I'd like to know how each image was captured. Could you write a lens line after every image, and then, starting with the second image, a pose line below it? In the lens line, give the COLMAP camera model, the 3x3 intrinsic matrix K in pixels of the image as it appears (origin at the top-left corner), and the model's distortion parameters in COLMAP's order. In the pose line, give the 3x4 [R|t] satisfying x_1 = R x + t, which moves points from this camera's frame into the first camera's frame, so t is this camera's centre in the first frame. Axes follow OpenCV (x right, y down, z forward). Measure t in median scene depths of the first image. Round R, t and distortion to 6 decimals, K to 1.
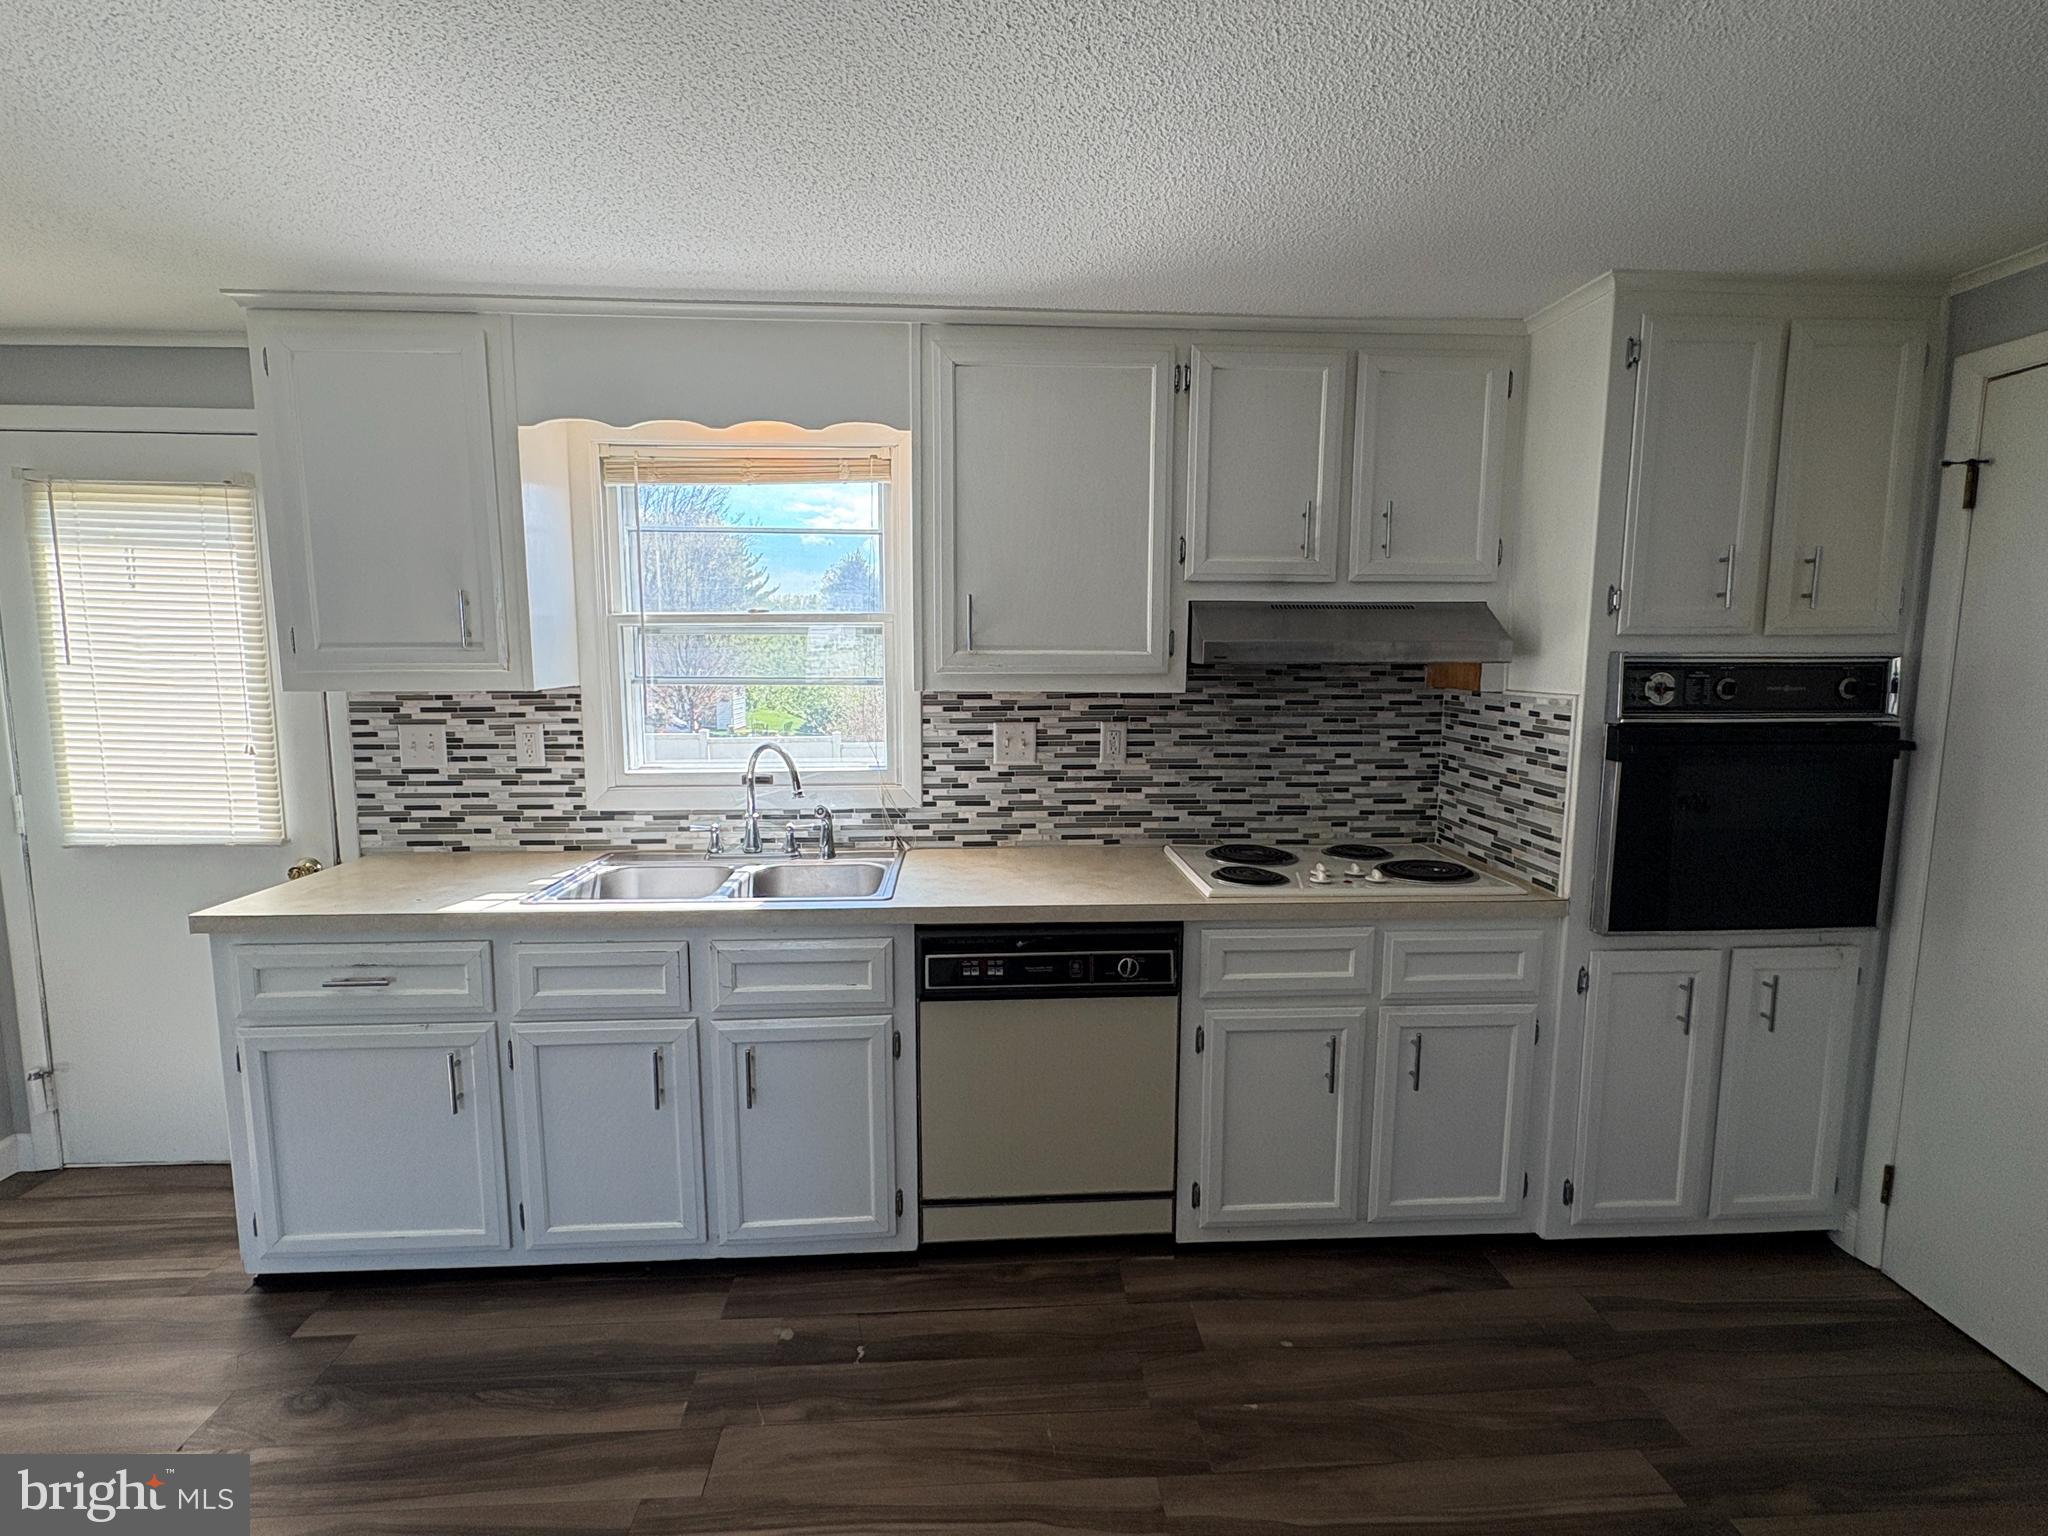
lens RADIAL K [[961.8, 0, 1017.9], [0, 961.8, 767.4], [0, 0, 1]] dist [-0.003425, 0.002467]
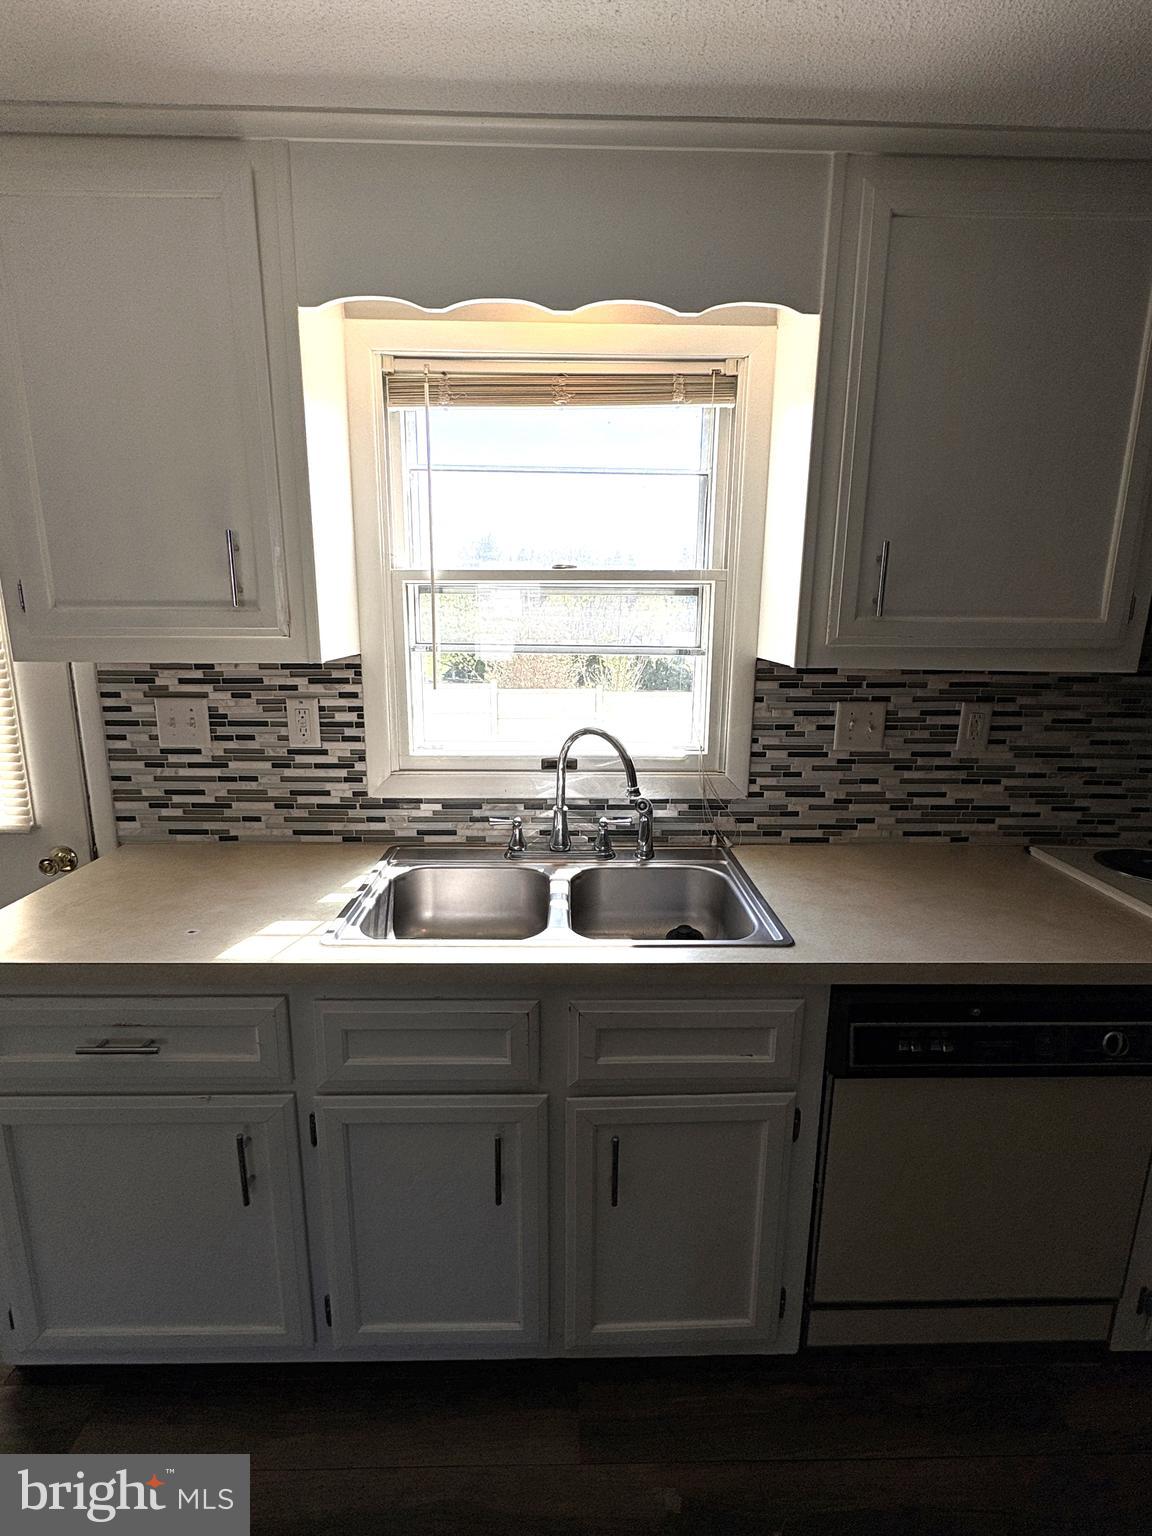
lens RADIAL K [[721.4, 0, 580.0], [0, 721.4, 767.3], [0, 0, 1]] dist [-0.003425, 0.002467]
pose [[0.999300, 0.014846, -0.034330, -0.234828], [-0.011792, 0.996095, 0.087500, -0.042913], [0.035495, -0.087034, 0.995573, 0.357190]]
